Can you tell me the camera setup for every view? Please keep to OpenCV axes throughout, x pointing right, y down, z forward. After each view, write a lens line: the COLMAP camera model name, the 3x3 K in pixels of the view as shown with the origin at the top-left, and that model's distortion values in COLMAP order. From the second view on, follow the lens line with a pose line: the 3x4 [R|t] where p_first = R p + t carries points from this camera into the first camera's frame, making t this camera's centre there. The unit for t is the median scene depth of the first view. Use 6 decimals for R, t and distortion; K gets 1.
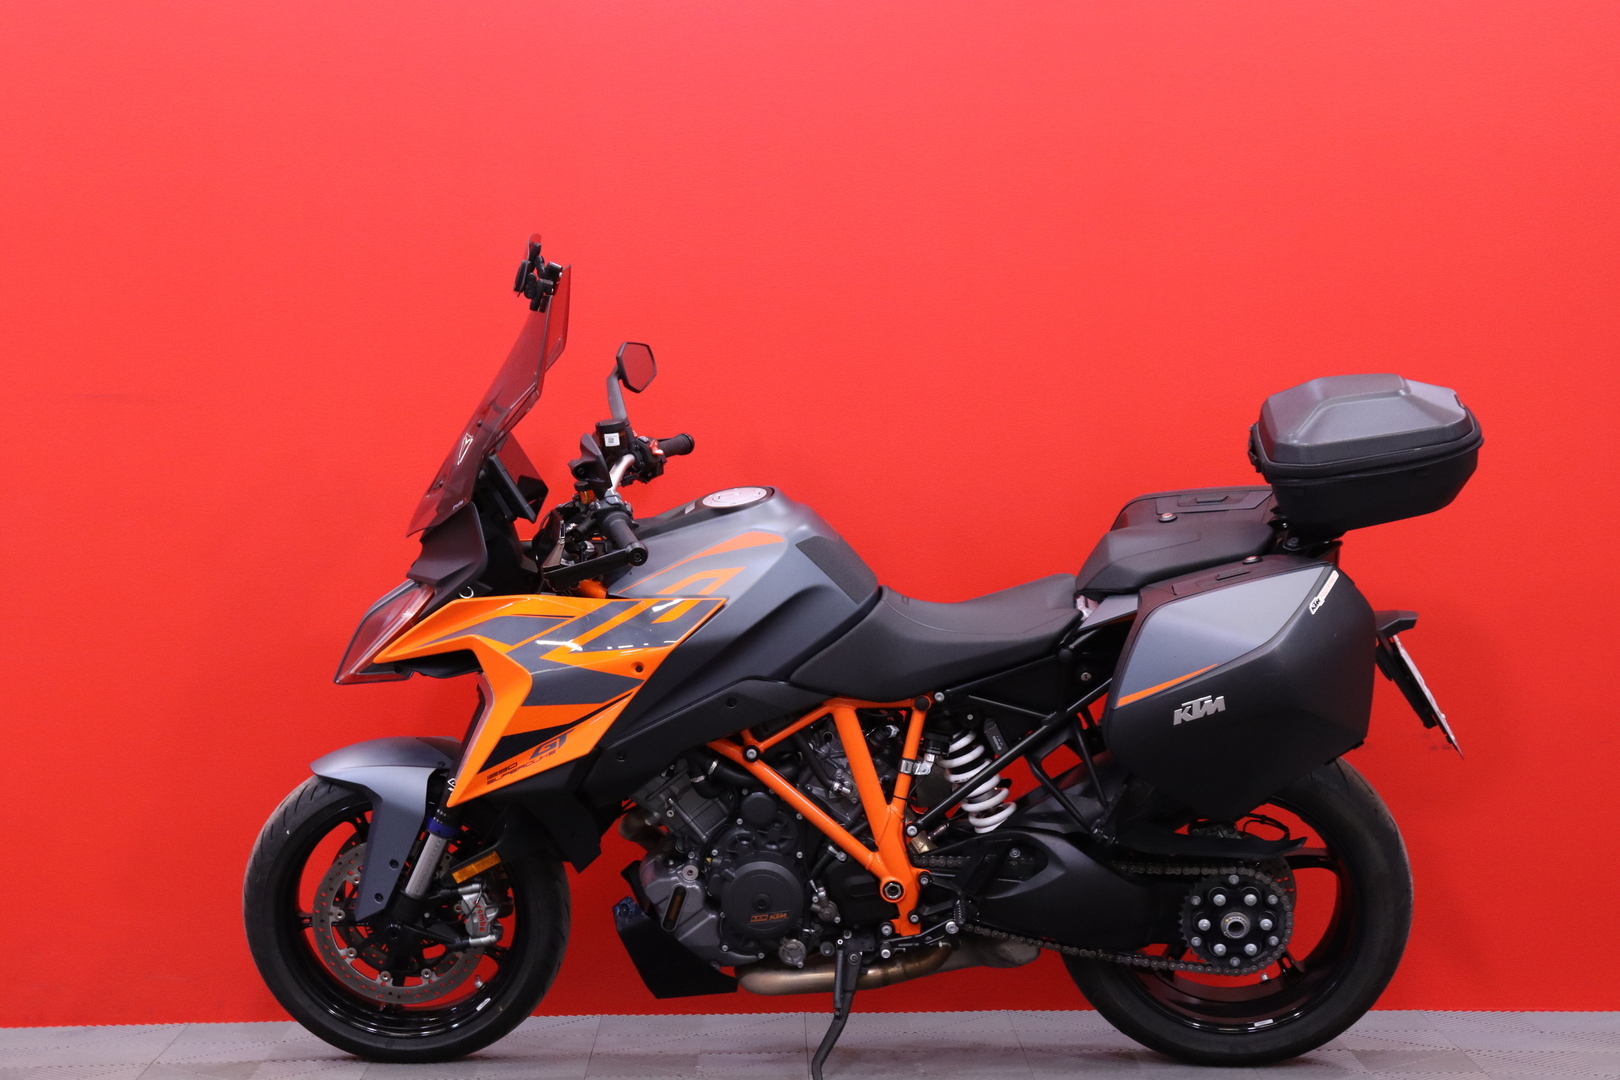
lens RADIAL K [[3456.9, 0, 810.0], [0, 3456.9, 540.0], [0, 0, 1]] dist [0.291557, 0.304432]
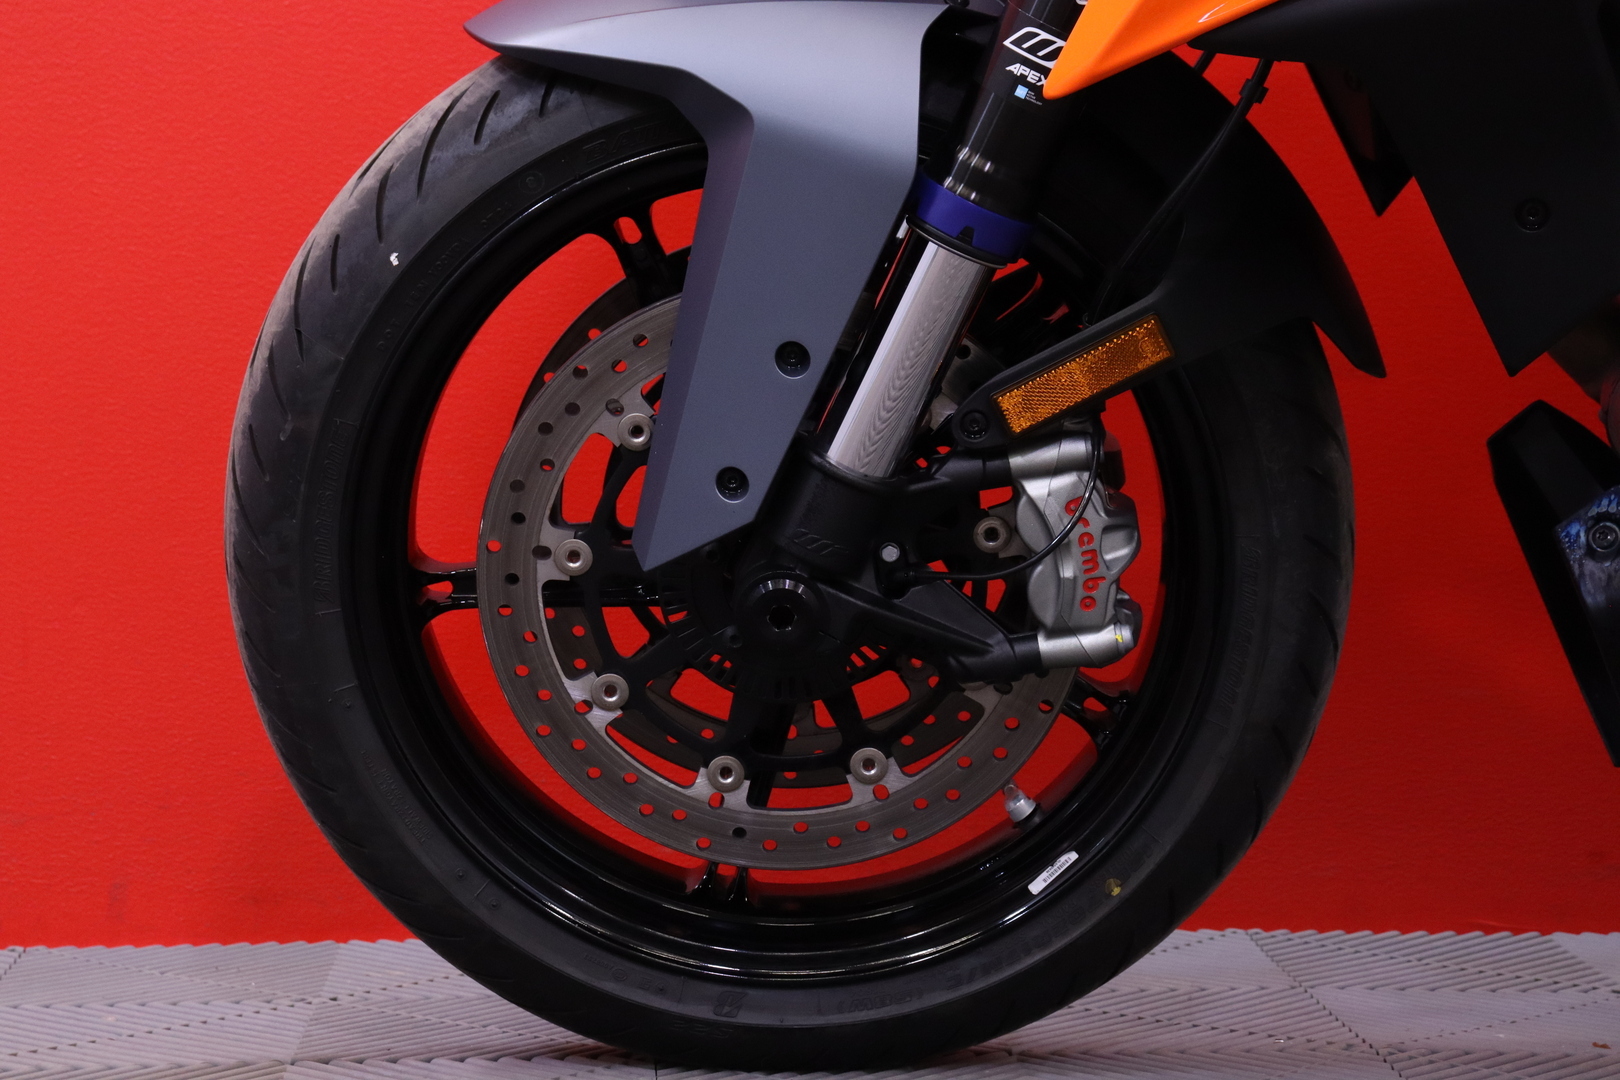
lens RADIAL K [[3610.5, 0, 810.0], [0, 3610.5, 540.0], [0, 0, 1]] dist [0.381428, 0.026984]
pose [[0.998749, 0.003574, 0.049869, -0.130282], [-0.004210, 0.999911, 0.012649, 0.102283], [-0.049820, -0.012843, 0.998676, 0.702502]]
